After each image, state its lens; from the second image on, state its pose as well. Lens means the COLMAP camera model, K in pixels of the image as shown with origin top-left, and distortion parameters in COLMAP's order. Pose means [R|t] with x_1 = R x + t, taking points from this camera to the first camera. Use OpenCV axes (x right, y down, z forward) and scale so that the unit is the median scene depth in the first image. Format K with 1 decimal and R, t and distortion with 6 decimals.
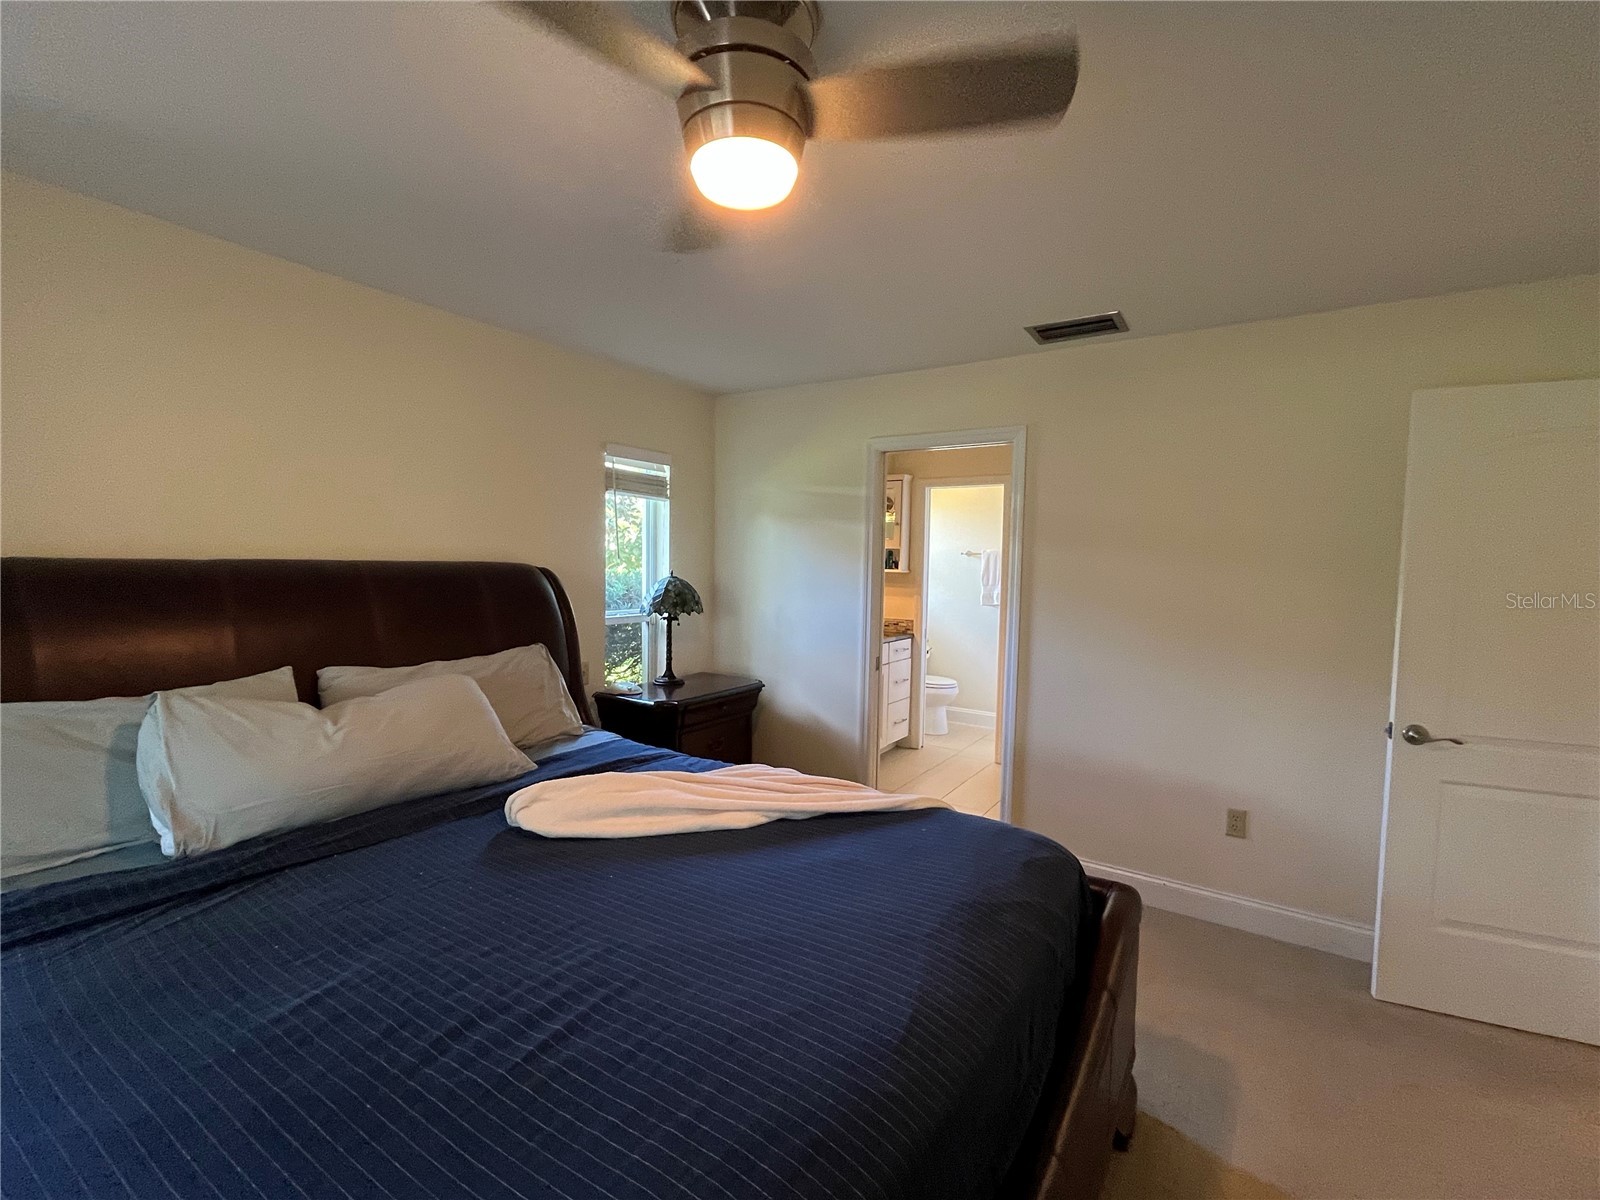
lens RADIAL K [[694.8, 0, 798.5], [0, 694.8, 601.8], [0, 0, 1]] dist [-0.005543, 0.001001]
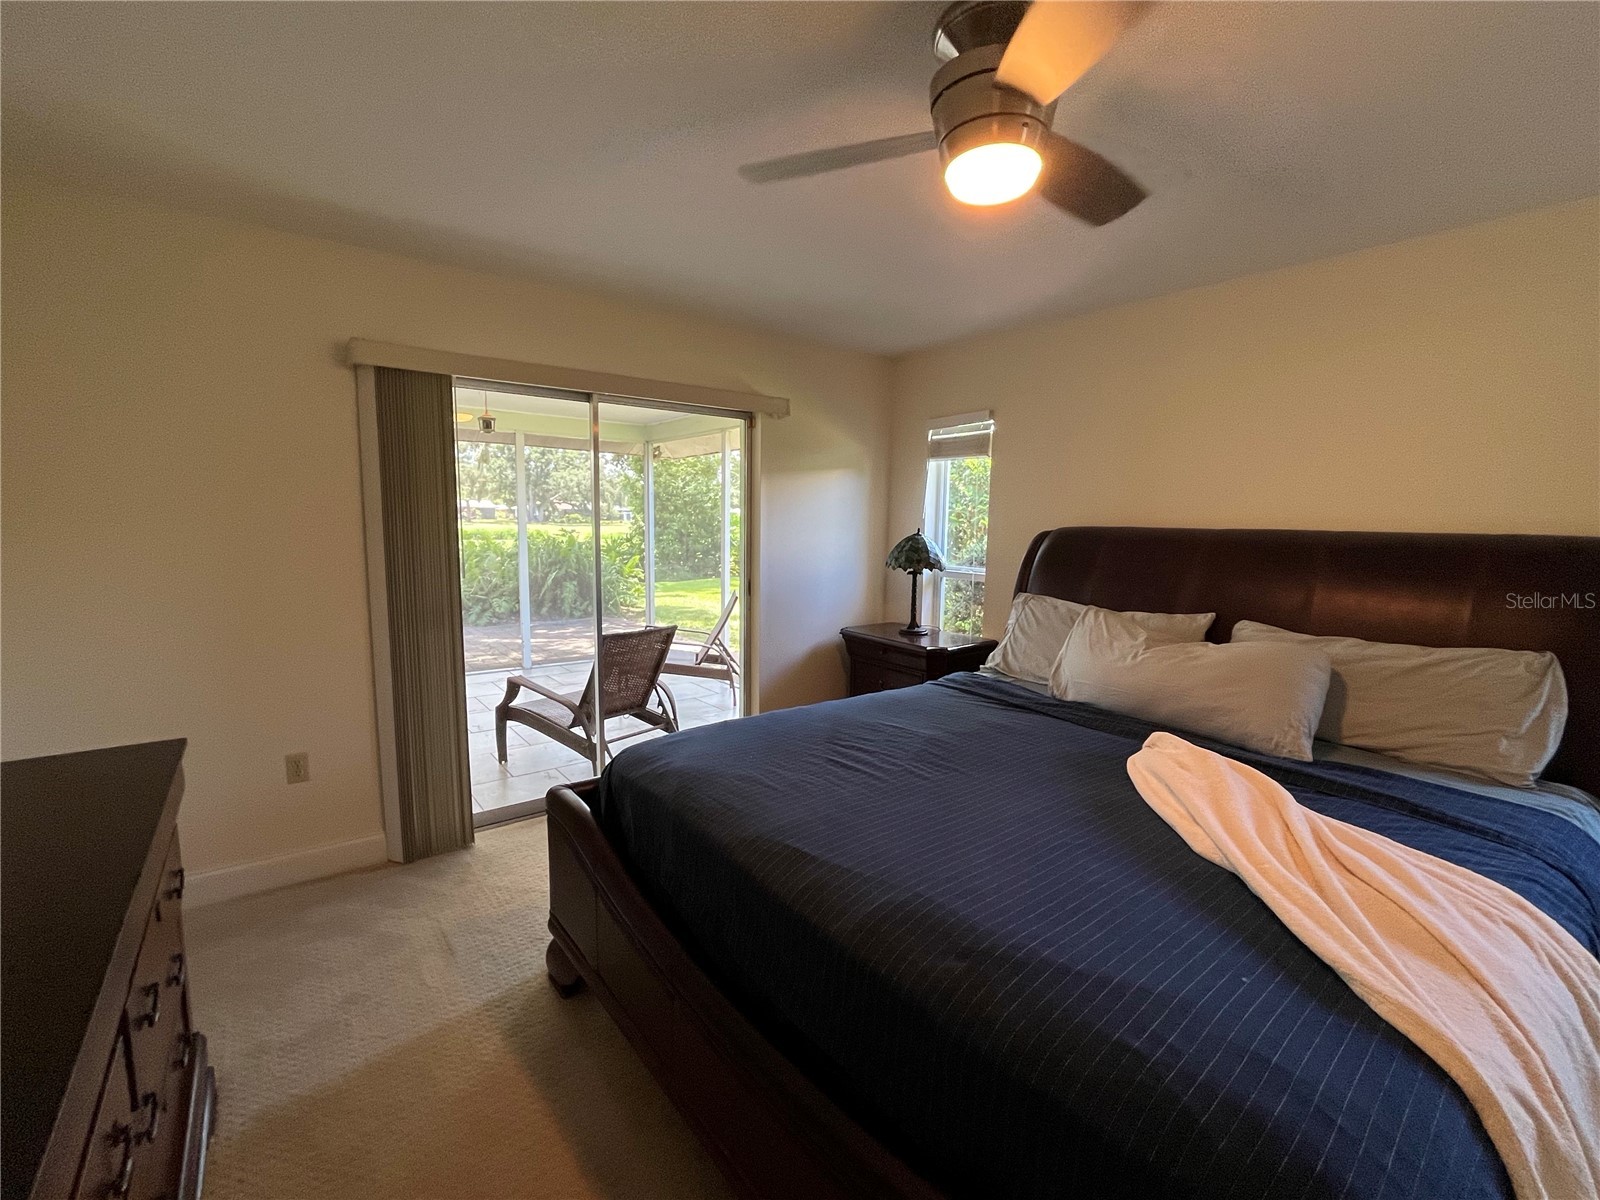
lens RADIAL K [[692.9, 0, 800.8], [0, 692.9, 601.8], [0, 0, 1]] dist [-0.002500, -0.000899]
pose [[-0.335570, 0.071168, -0.939323, 0.855314], [-0.089533, 0.990219, 0.107010, 0.008769], [0.937751, 0.120009, -0.325916, 0.890900]]
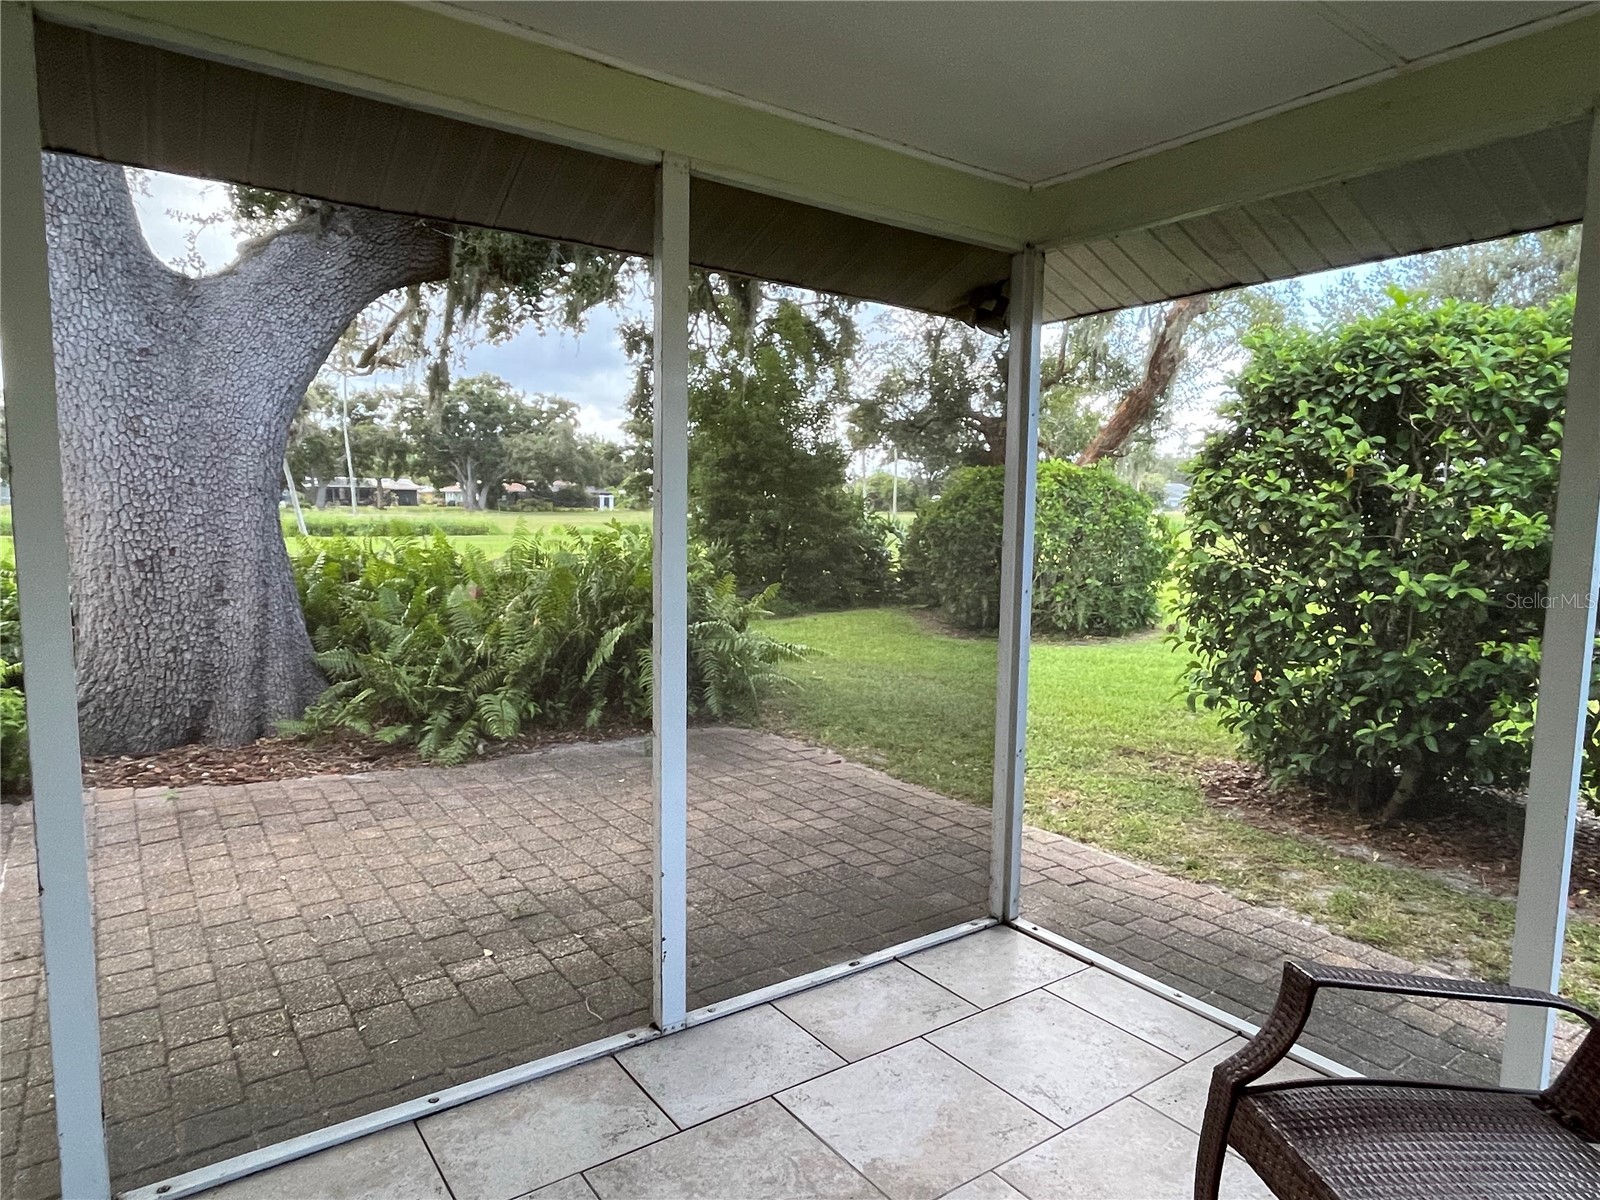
lens RADIAL K [[983.6, 0, 800.0], [0, 983.6, 600.0], [0, 0, 1]] dist [0.001371, 0.000808]
pose [[-0.374786, 0.050947, -0.925710, 0.711735], [-0.085444, 0.992341, 0.089207, 0.017145], [0.923166, 0.112530, -0.367562, 0.732228]]
